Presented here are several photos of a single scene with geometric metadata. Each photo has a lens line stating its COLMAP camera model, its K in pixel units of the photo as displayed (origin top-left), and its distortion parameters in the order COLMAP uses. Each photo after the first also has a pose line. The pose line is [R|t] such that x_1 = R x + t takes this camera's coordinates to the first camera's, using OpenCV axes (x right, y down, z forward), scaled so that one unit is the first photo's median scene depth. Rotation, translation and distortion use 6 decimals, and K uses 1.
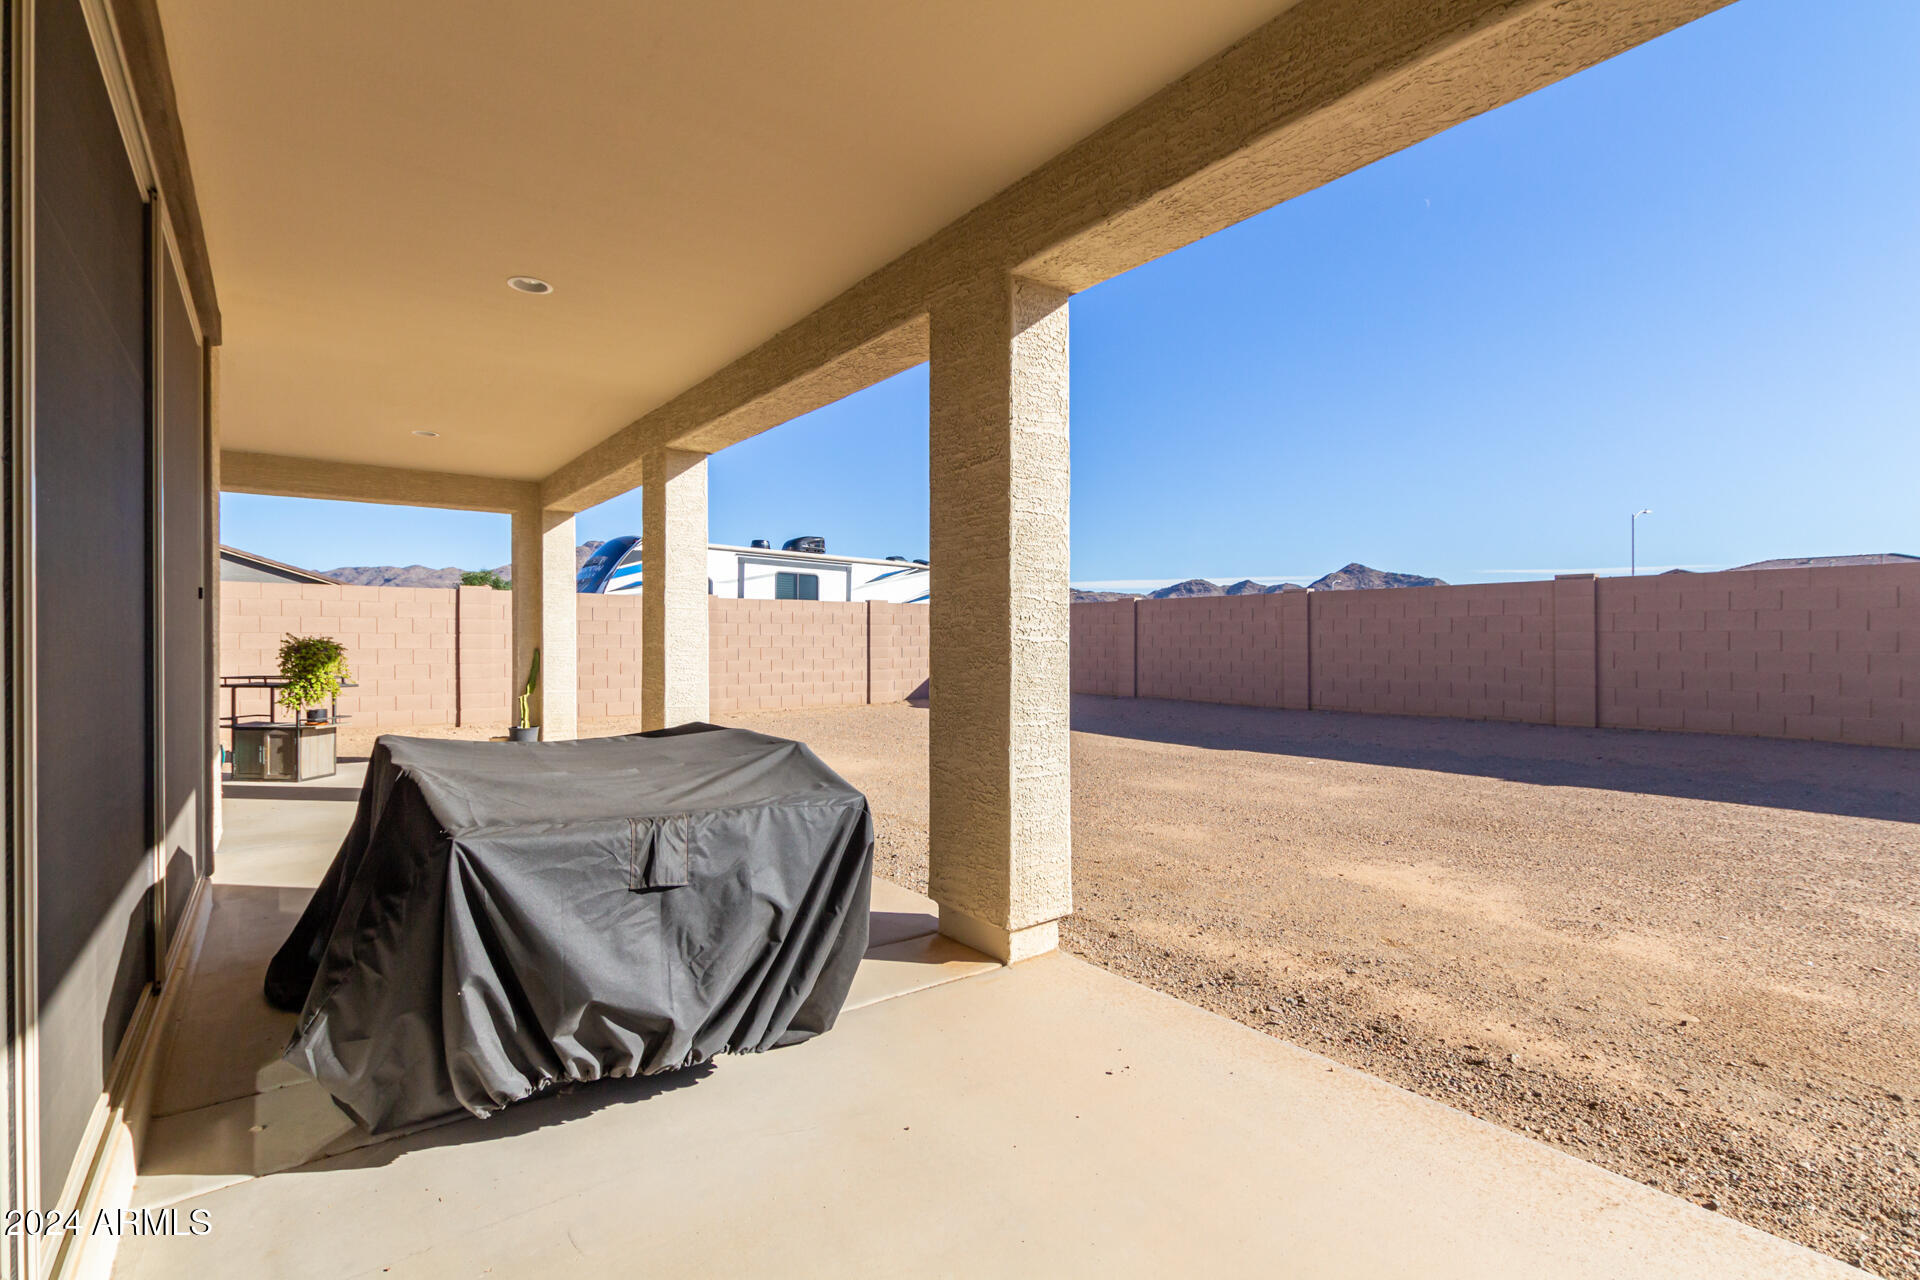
lens RADIAL K [[870.4, 0, 960.4], [0, 870.4, 639.3], [0, 0, 1]] dist [0.009884, -0.000435]
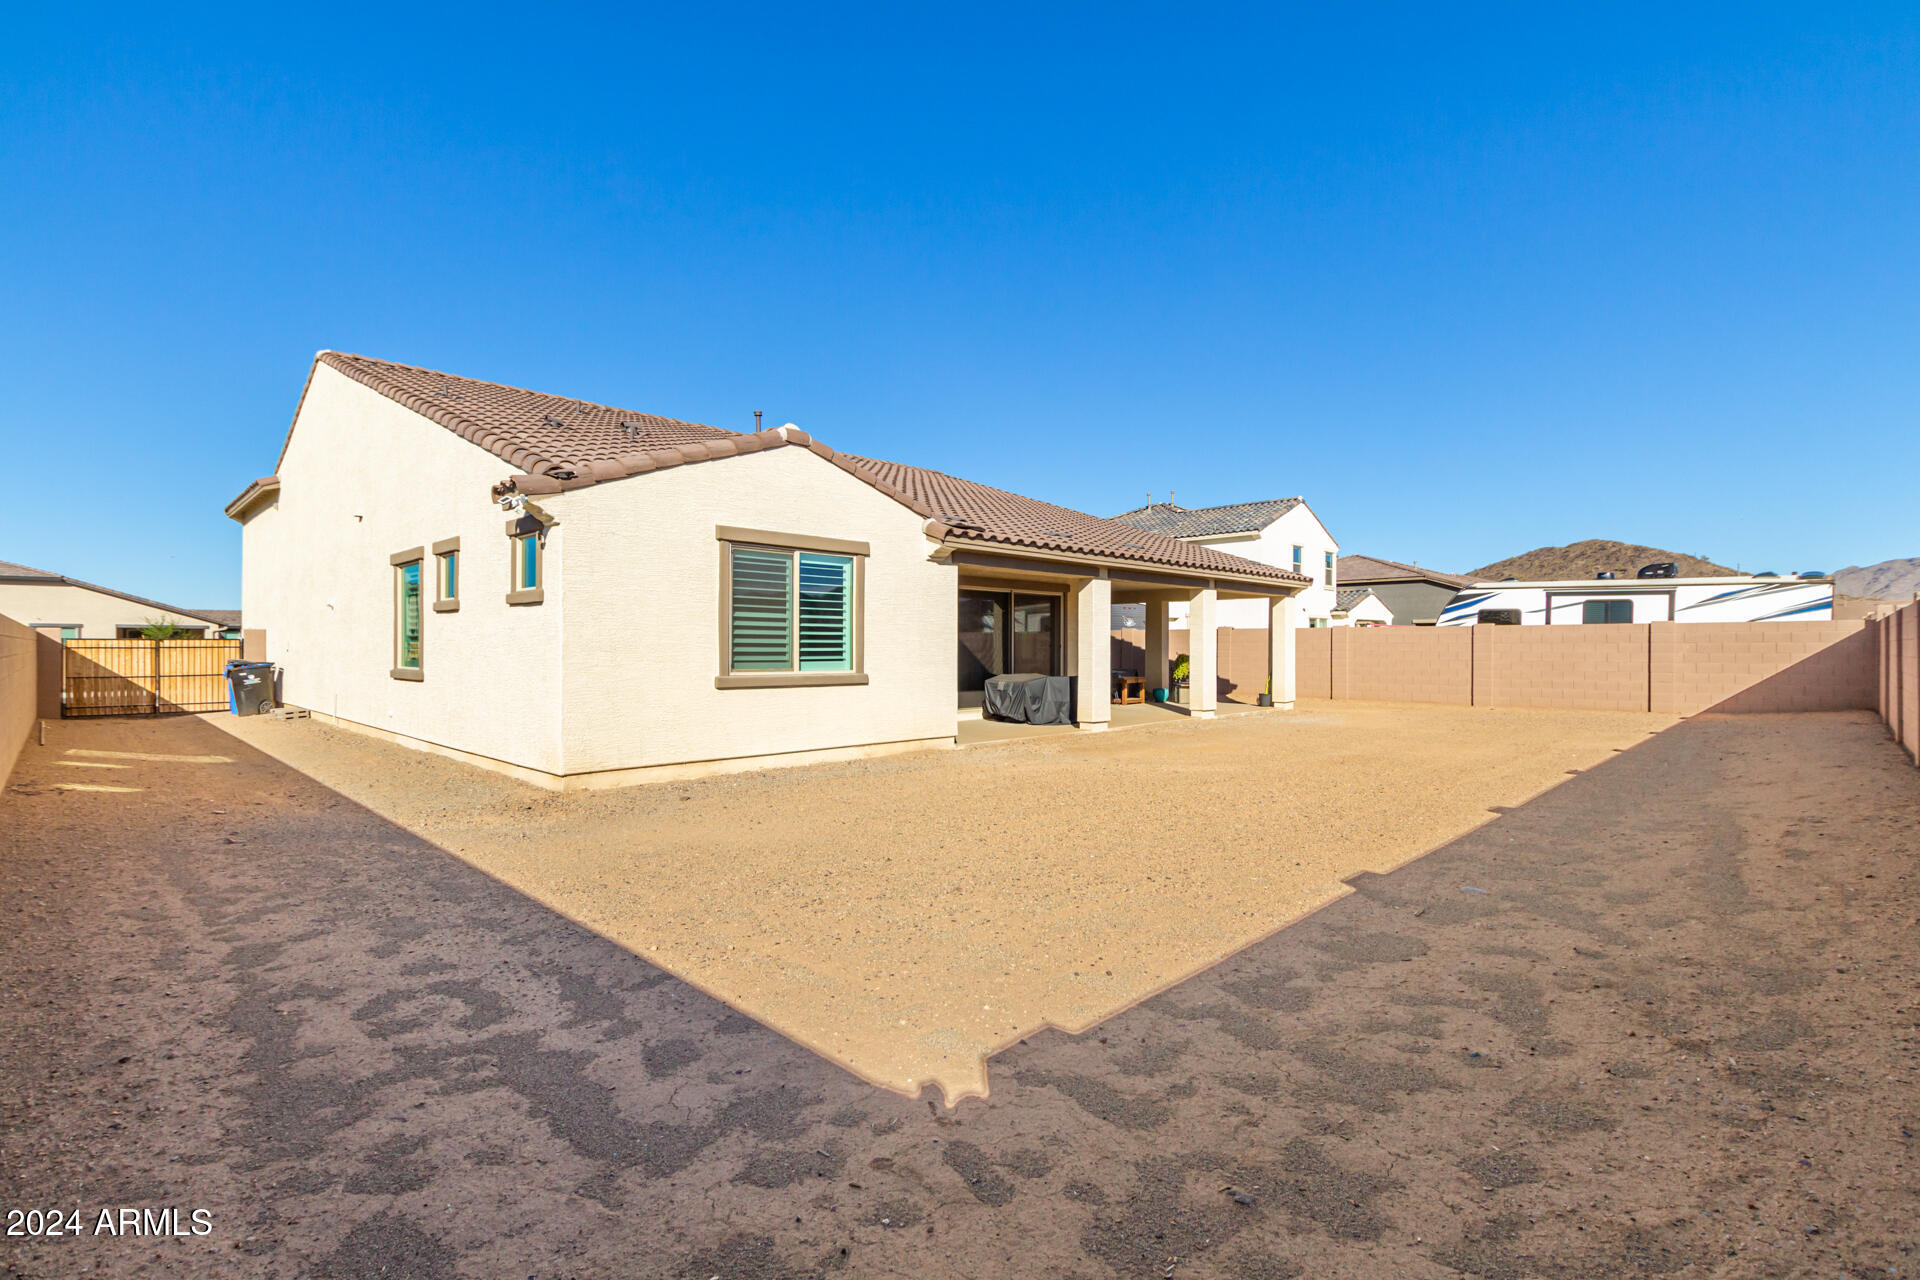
lens RADIAL K [[870.4, 0, 963.5], [0, 870.4, 645.0], [0, 0, 1]] dist [0.009884, -0.000435]
pose [[0.134047, -0.008885, -0.990935, 0.910645], [0.008951, 0.999930, -0.007755, -0.012943], [0.990935, -0.007831, 0.134117, -0.050673]]
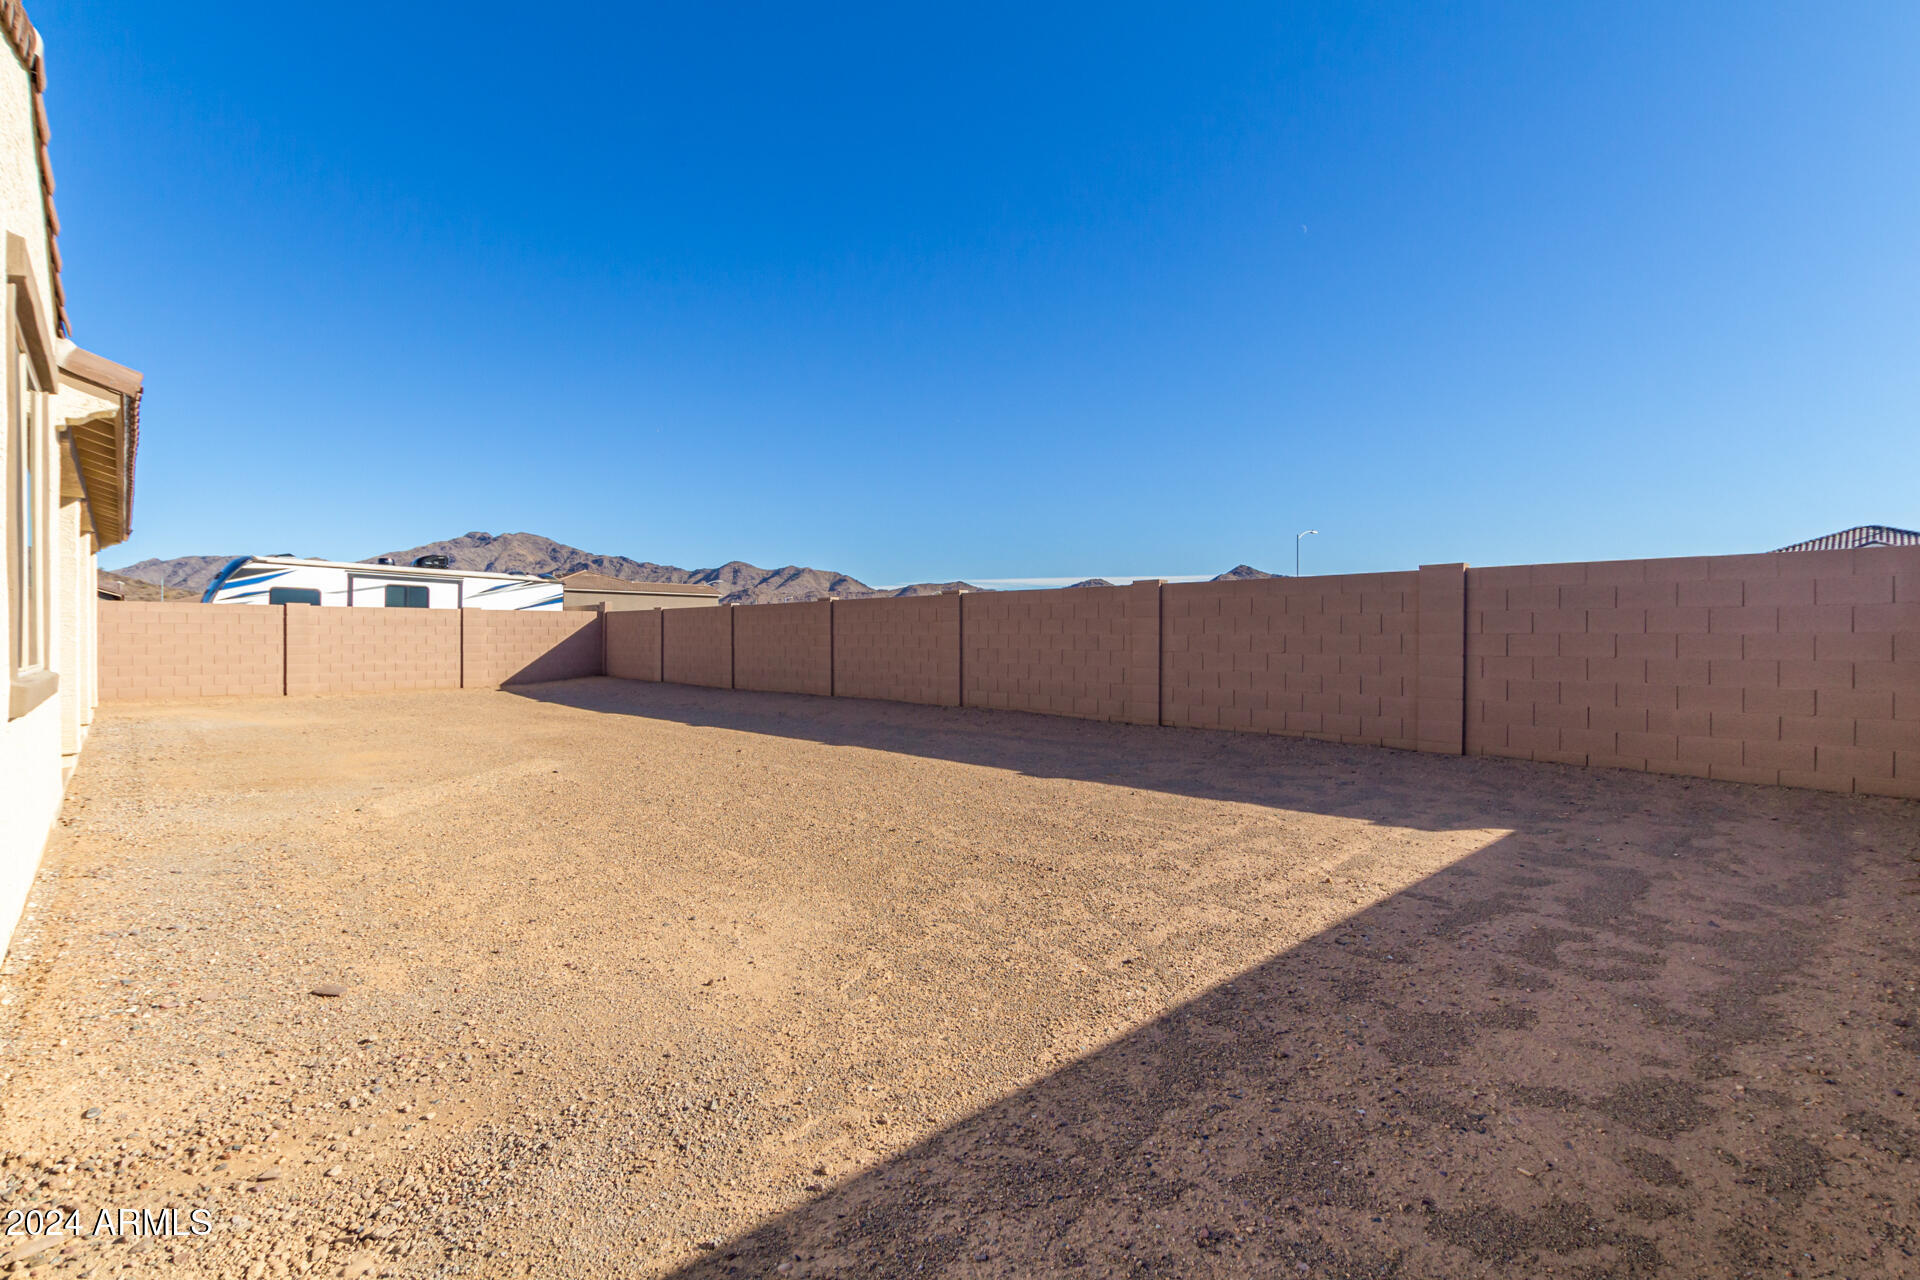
lens RADIAL K [[870.4, 0, 962.7], [0, 870.4, 643.6], [0, 0, 1]] dist [0.009884, -0.000435]
pose [[0.995043, -0.006526, 0.099234, 0.499889], [0.004872, 0.999845, 0.016893, -0.009328], [-0.099329, -0.016326, 0.994921, -0.356116]]
